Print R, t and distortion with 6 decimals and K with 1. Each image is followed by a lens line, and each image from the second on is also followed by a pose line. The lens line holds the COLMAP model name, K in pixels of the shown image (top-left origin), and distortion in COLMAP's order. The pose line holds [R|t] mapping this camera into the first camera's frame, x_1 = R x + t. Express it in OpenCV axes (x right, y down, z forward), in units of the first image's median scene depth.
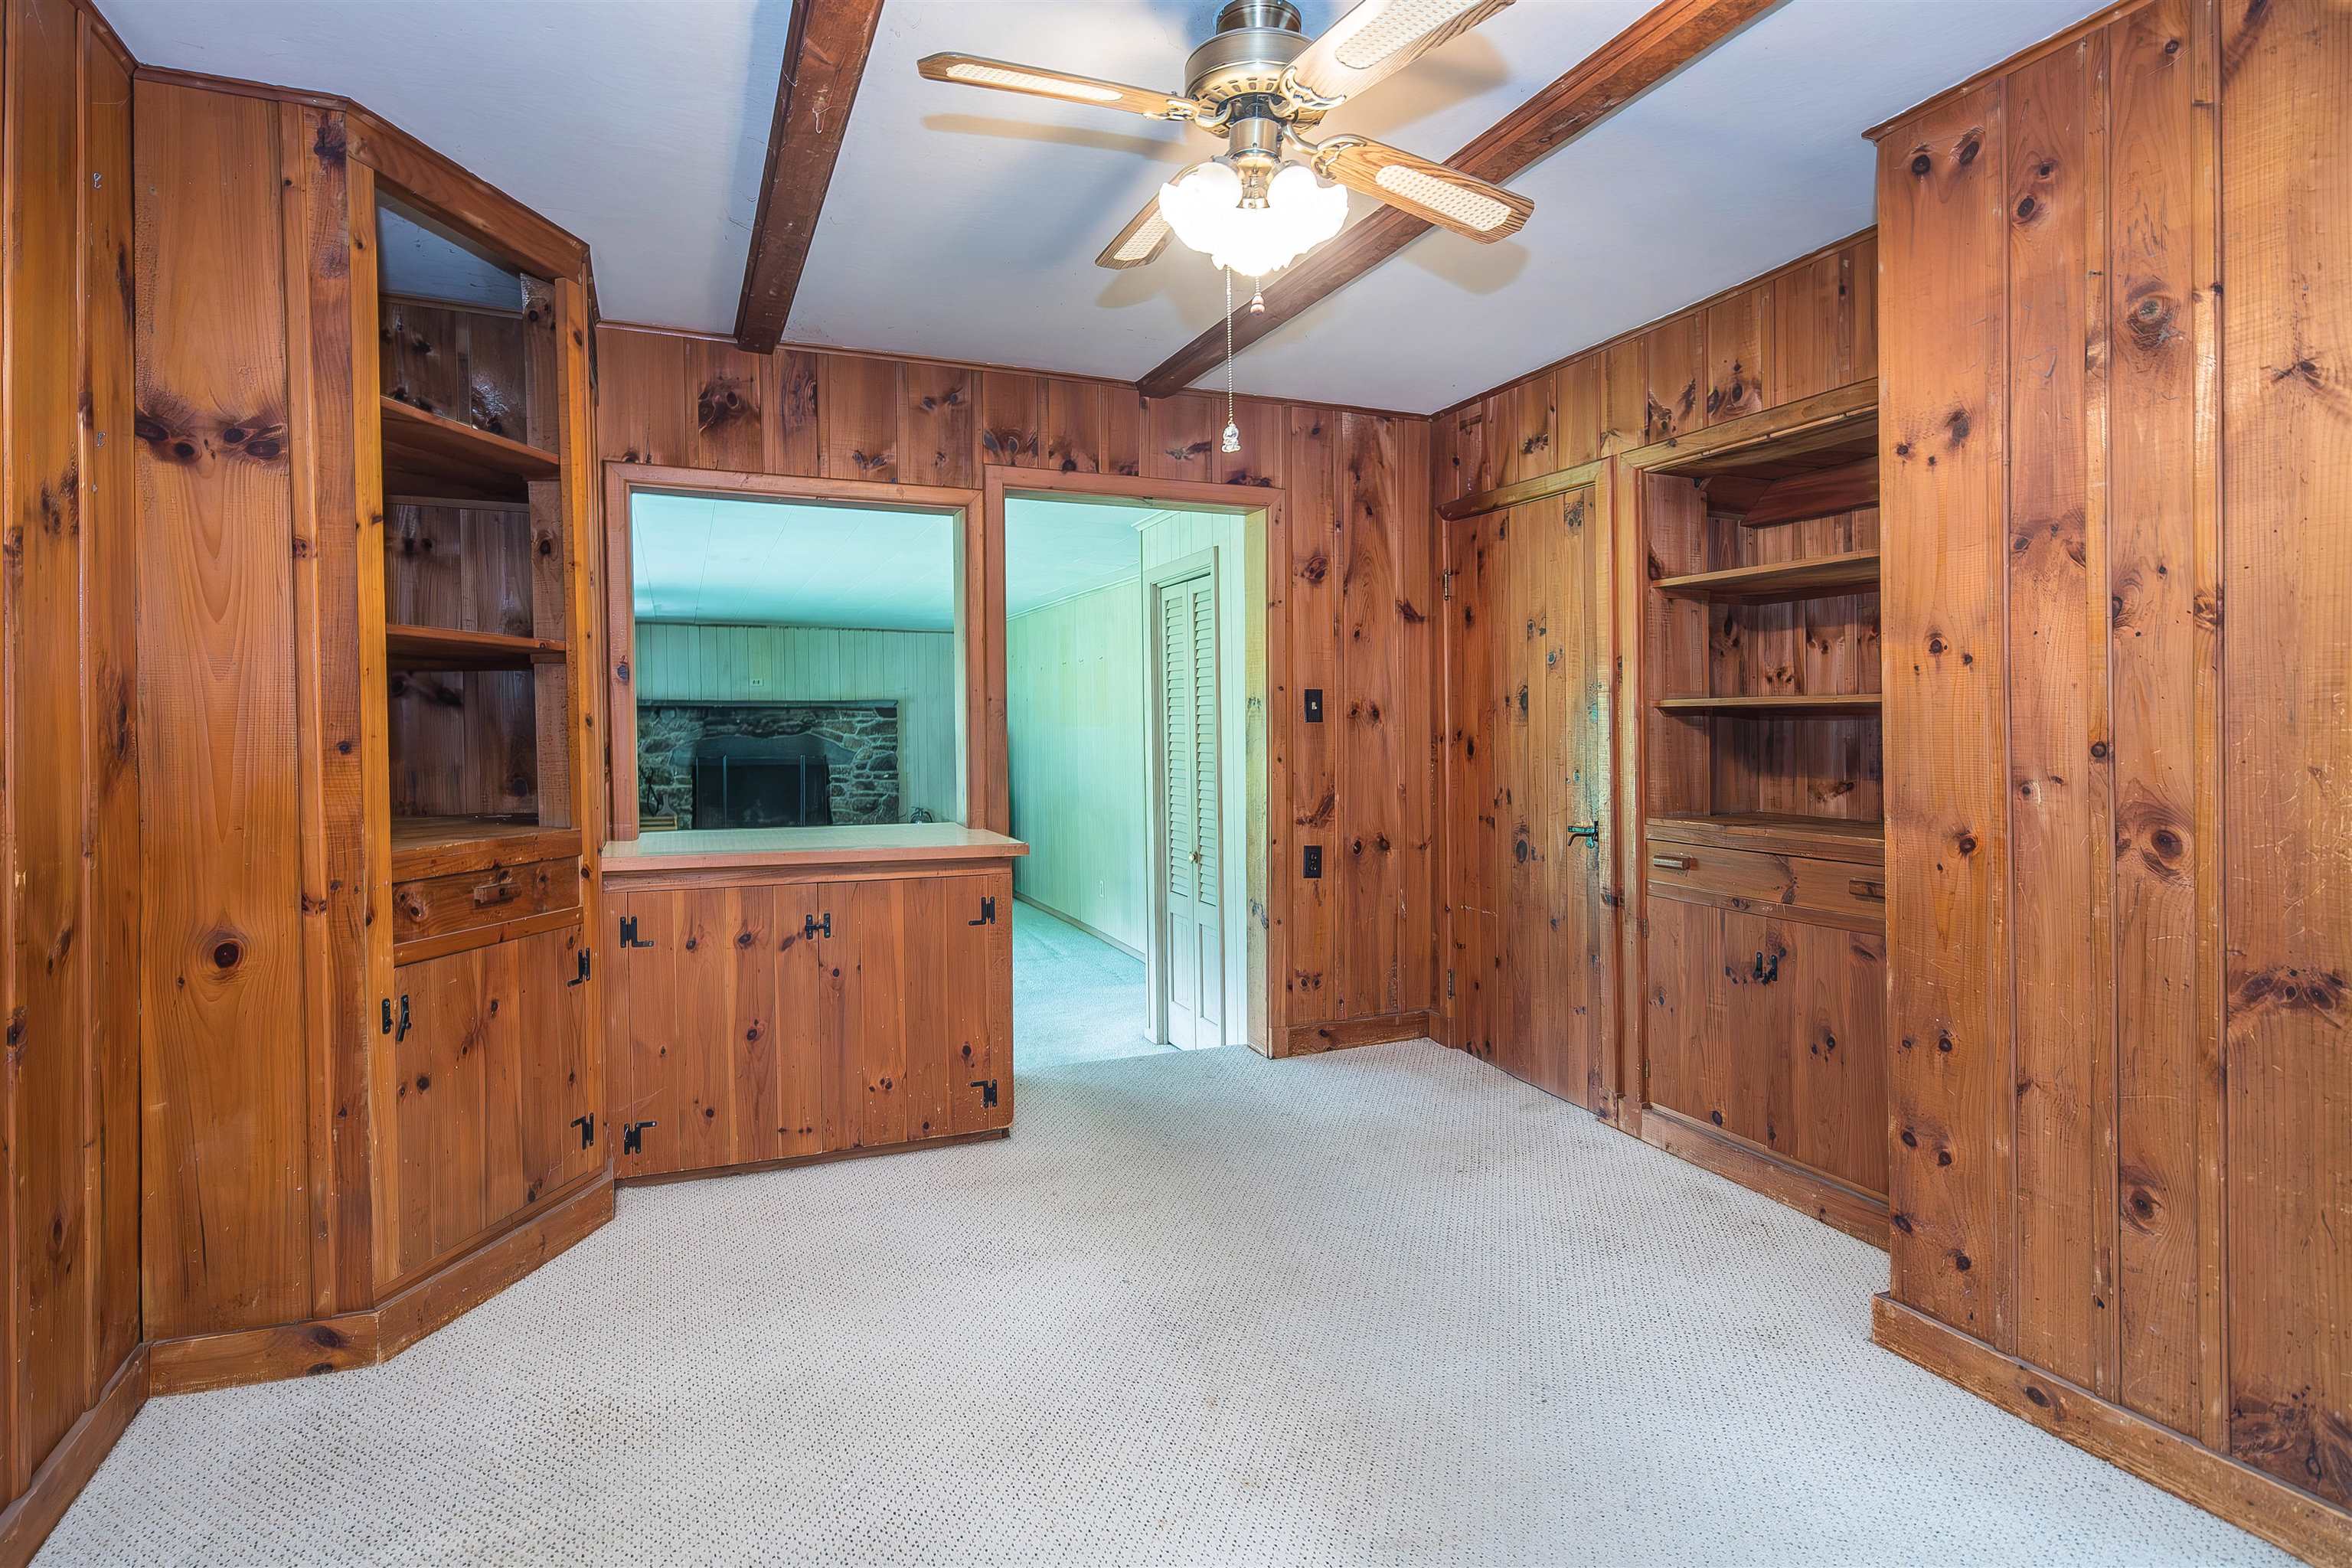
lens RADIAL K [[1137.6, 0, 1122.1], [0, 1137.6, 713.9], [0, 0, 1]] dist [0.007734, -0.001390]
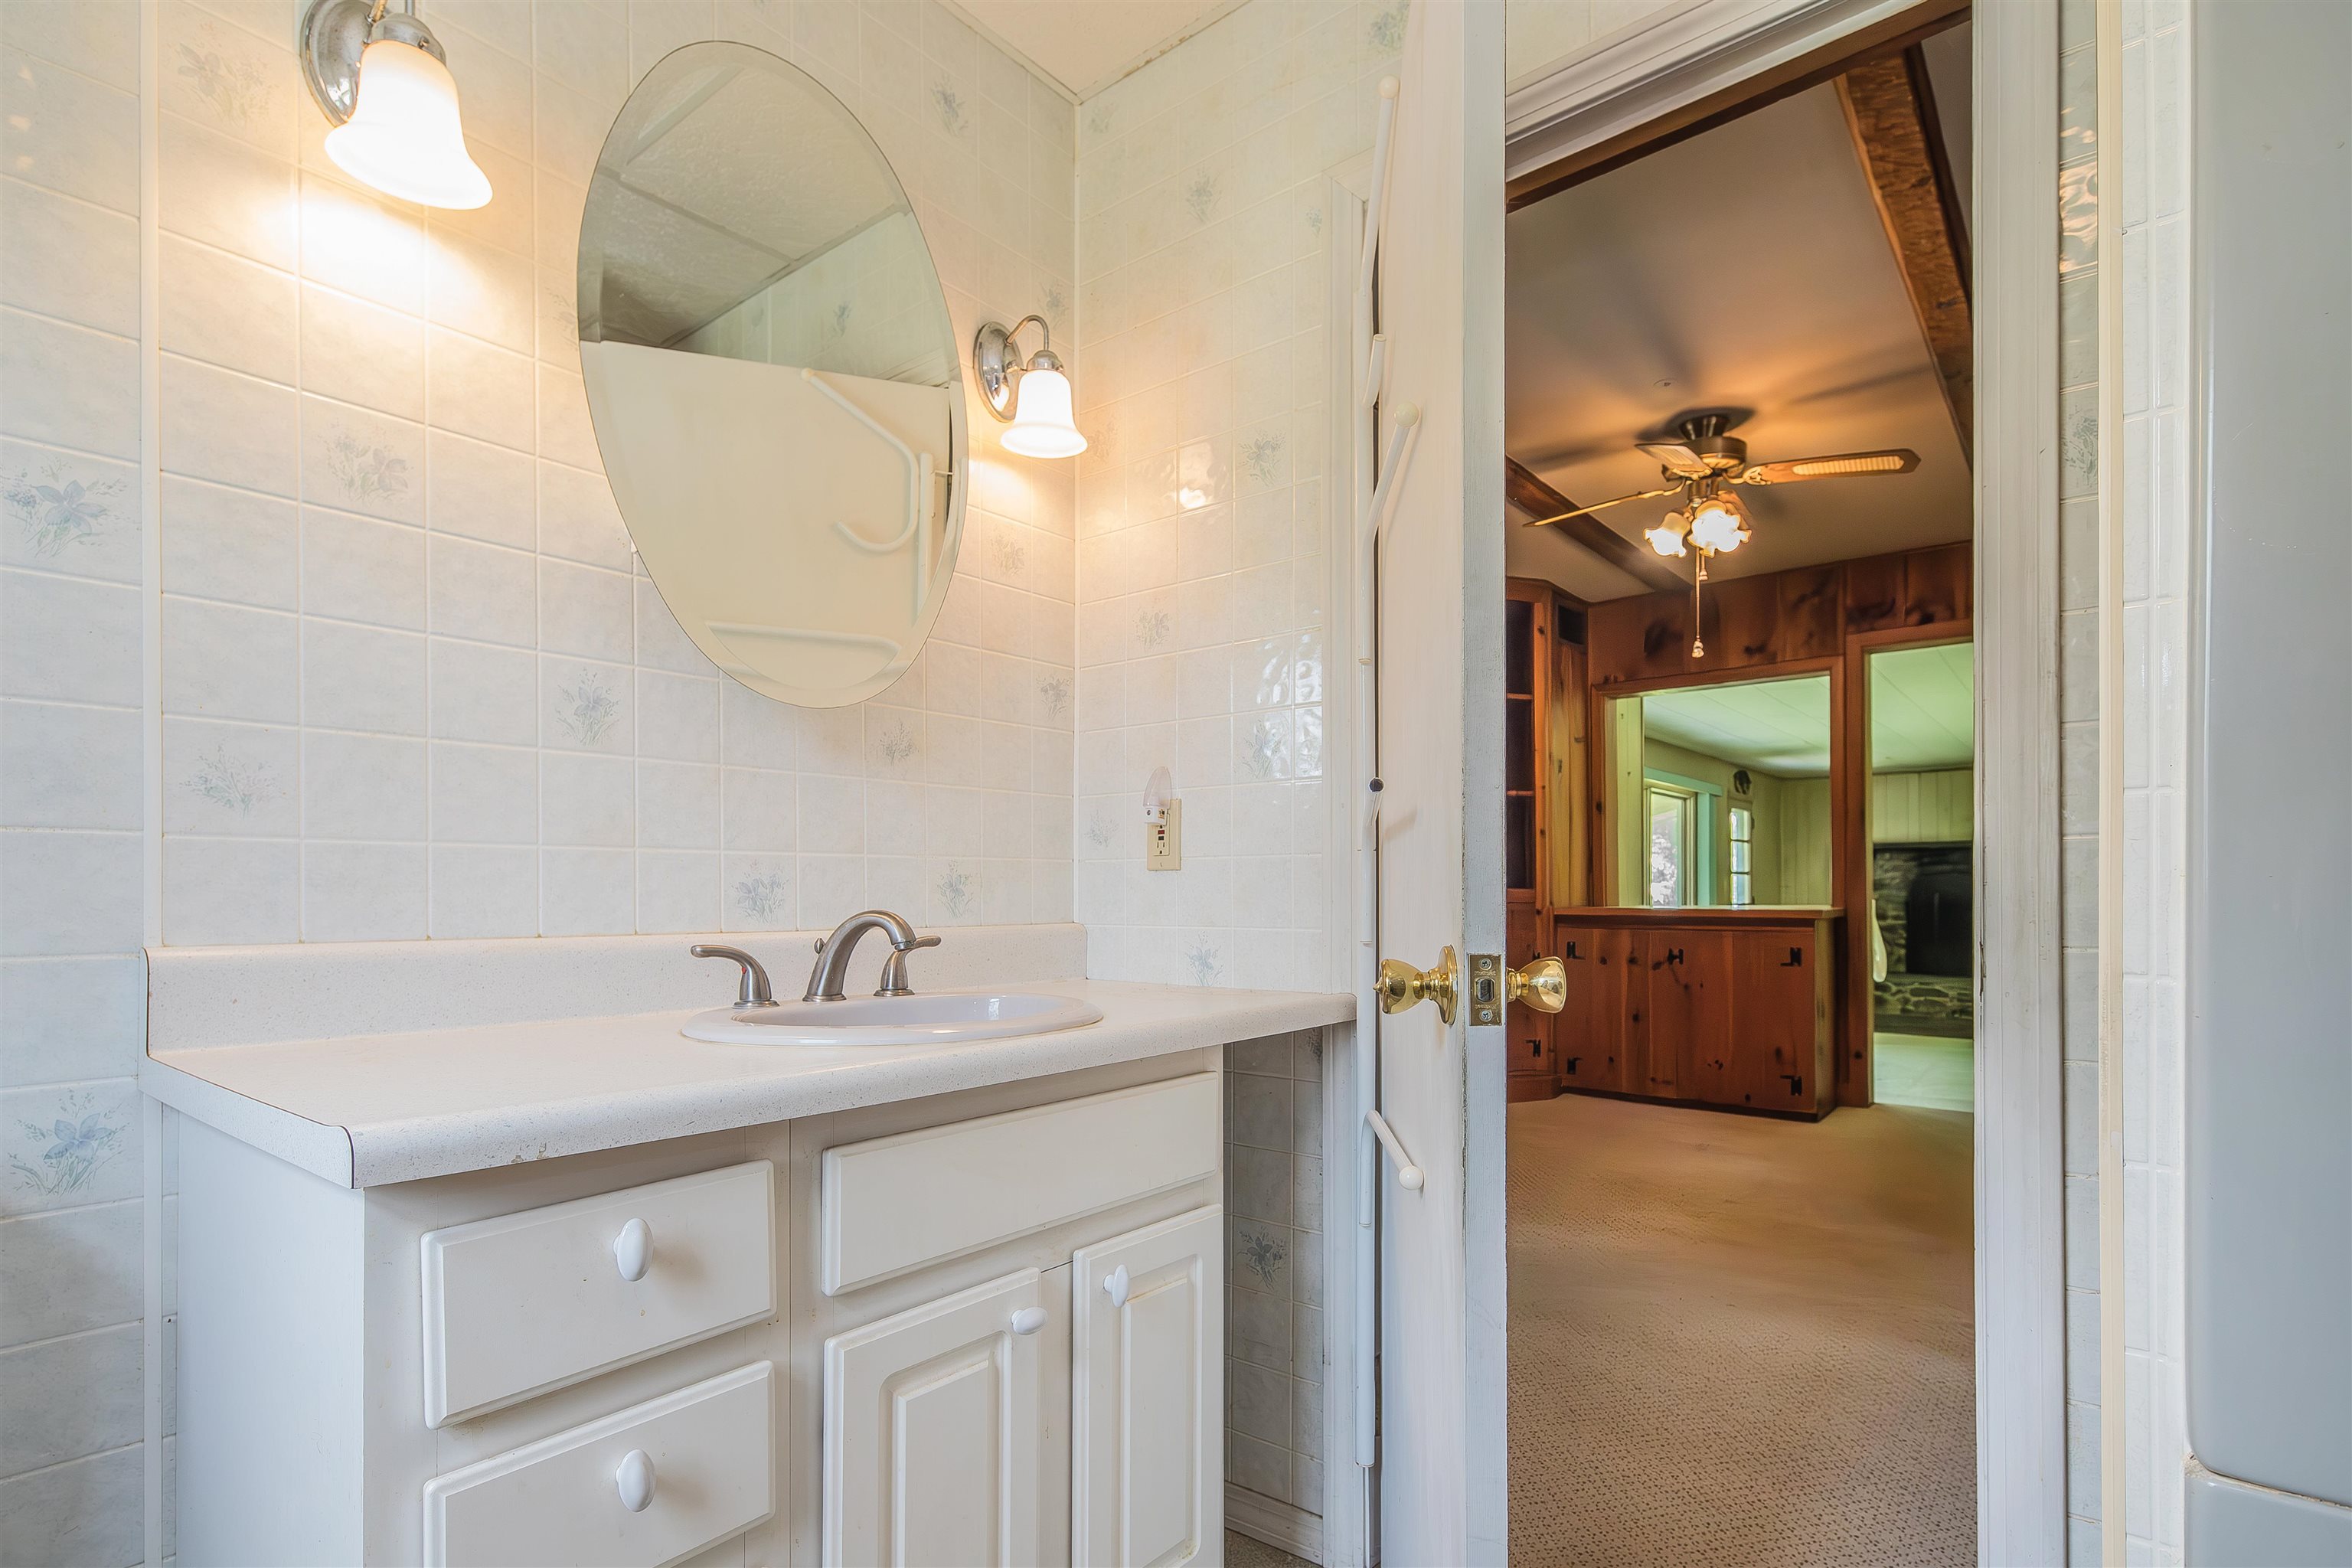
lens RADIAL K [[1137.6, 0, 1191.7], [0, 1137.6, 867.5], [0, 0, 1]] dist [0.007734, -0.001390]
pose [[0.475224, -0.022407, -0.879580, 0.670965], [0.009780, 0.999748, -0.020184, 0.070231], [0.879811, 0.000990, 0.475323, -0.296747]]
